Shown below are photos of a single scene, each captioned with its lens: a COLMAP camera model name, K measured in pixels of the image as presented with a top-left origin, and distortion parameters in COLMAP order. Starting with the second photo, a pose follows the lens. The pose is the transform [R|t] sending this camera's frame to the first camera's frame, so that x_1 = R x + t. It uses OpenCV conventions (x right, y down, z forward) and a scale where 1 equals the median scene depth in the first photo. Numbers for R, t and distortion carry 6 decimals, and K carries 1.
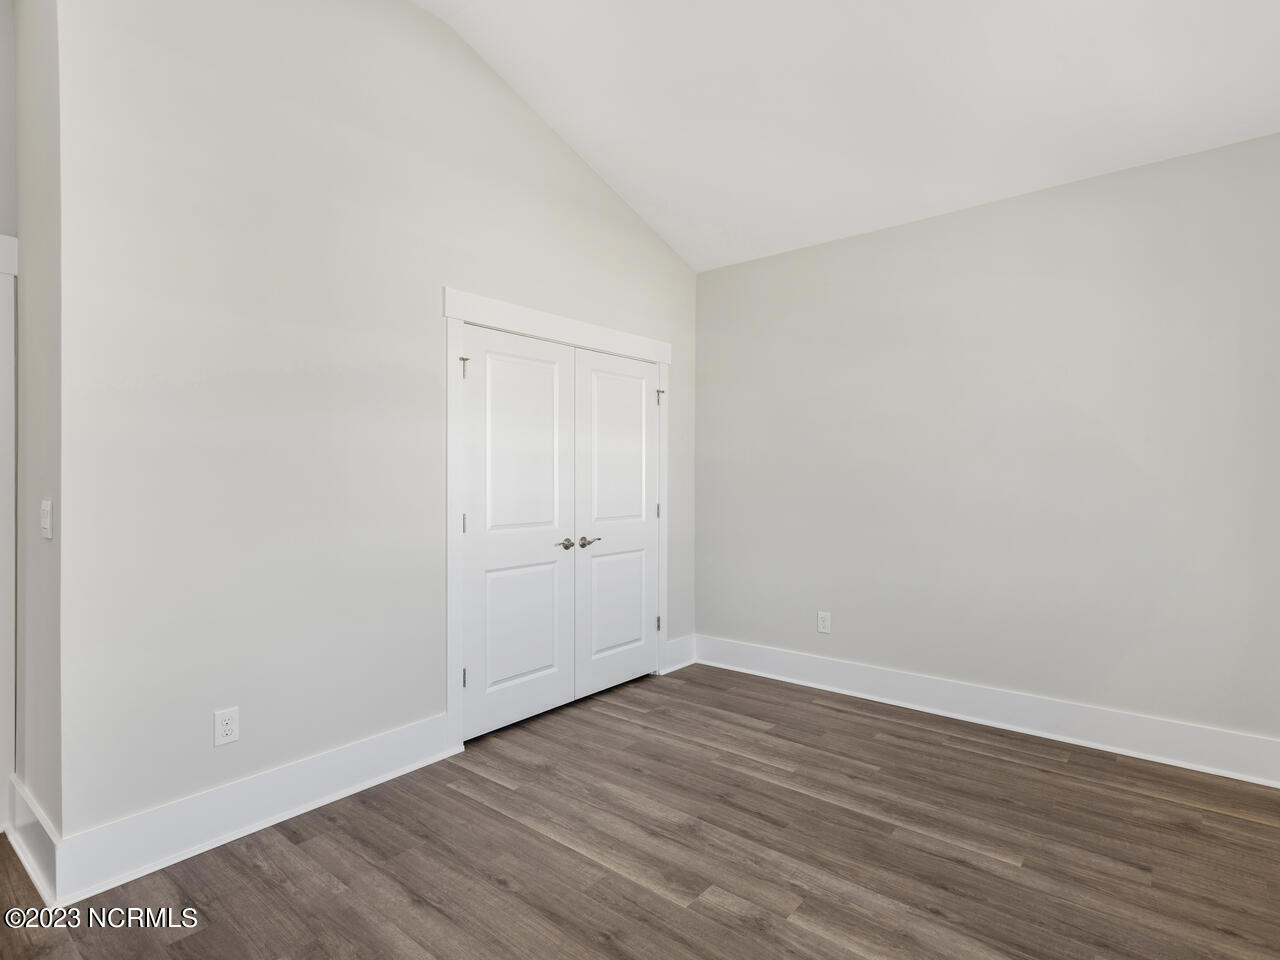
lens RADIAL K [[646.5, 0, 636.6], [0, 646.5, 477.0], [0, 0, 1]] dist [0.007842, -0.002968]
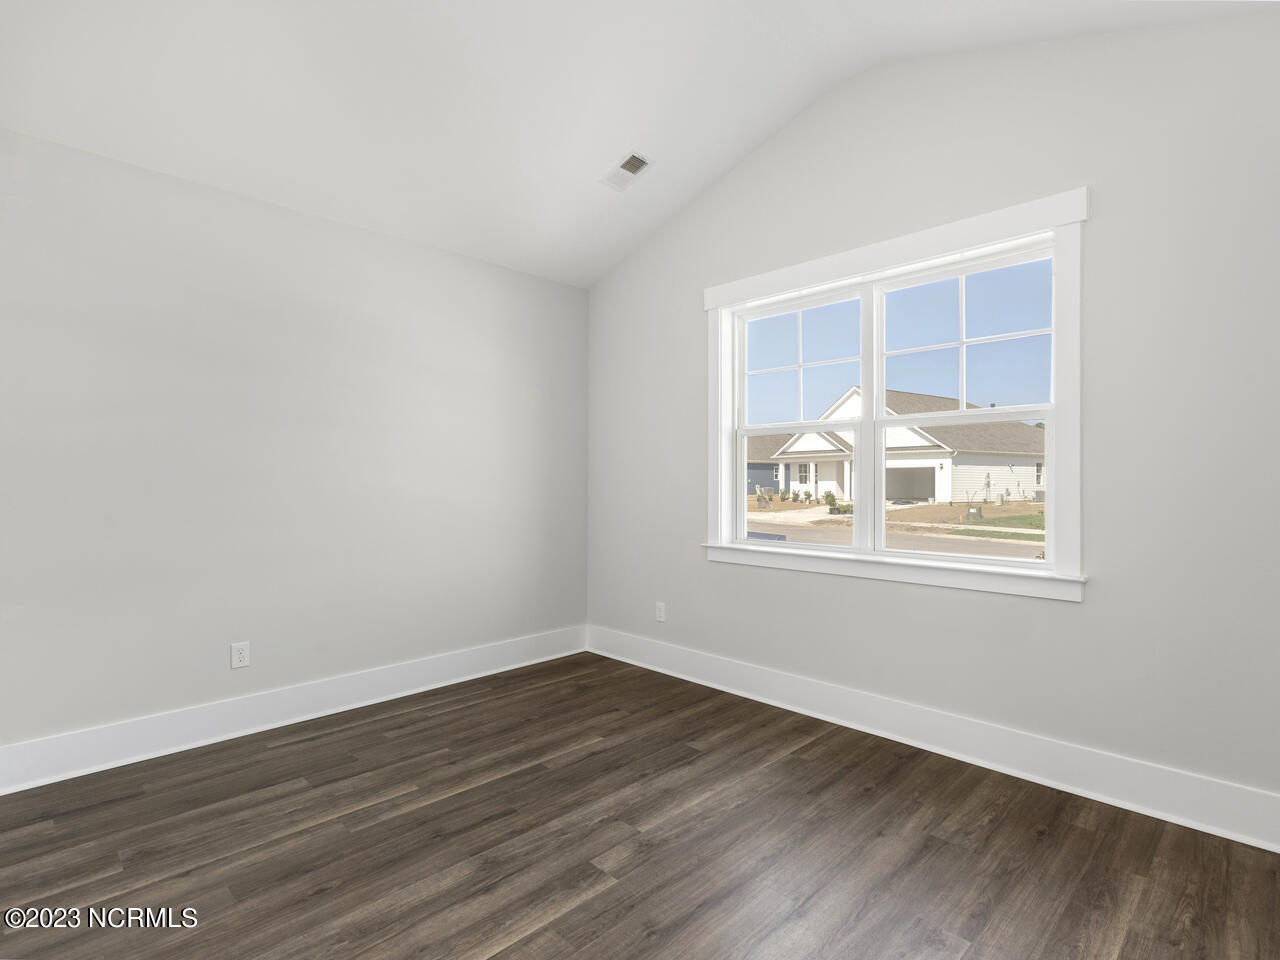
lens RADIAL K [[646.5, 0, 634.3], [0, 646.5, 480.0], [0, 0, 1]] dist [0.007842, -0.002968]
pose [[0.099129, 0.000427, 0.995074, -0.666545], [-0.004378, 0.999990, 0.000007, 0.001948], [-0.995065, -0.004358, 0.099130, 0.588313]]
